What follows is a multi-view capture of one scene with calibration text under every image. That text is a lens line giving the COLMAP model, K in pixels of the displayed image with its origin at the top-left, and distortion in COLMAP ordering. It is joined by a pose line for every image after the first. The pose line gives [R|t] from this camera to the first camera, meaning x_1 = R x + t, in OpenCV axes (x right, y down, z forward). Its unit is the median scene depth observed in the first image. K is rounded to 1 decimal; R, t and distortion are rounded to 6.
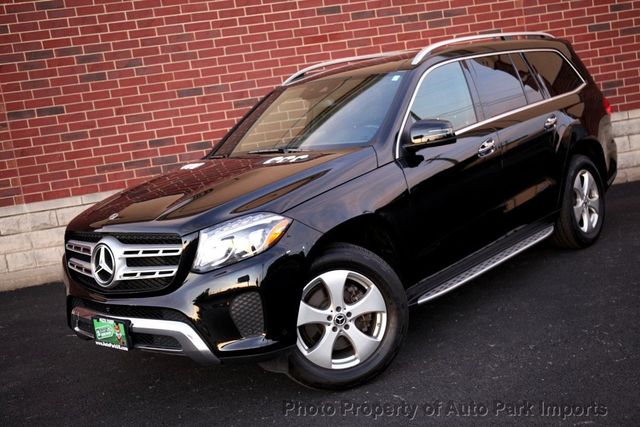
lens RADIAL K [[780.1, 0, 320.0], [0, 780.1, 213.5], [0, 0, 1]] dist [0.016263, 0.054121]
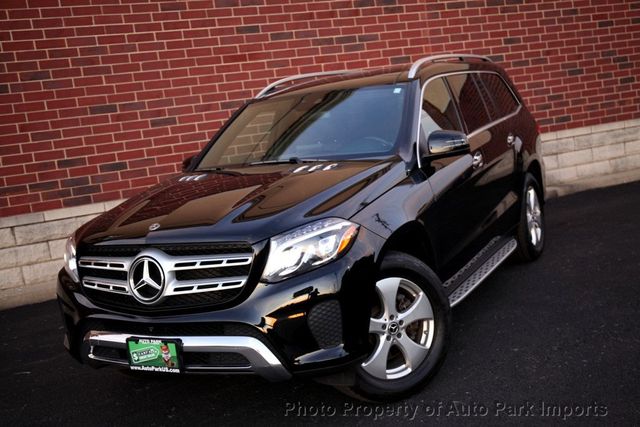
lens RADIAL K [[795.7, 0, 333.5], [0, 795.7, 215.5], [0, 0, 1]] dist [0.019229, 0.053387]
pose [[0.968176, -0.011509, 0.250007, -0.258836], [0.022300, 0.998936, -0.040374, 0.028602], [-0.249276, 0.044664, 0.967402, 0.036015]]
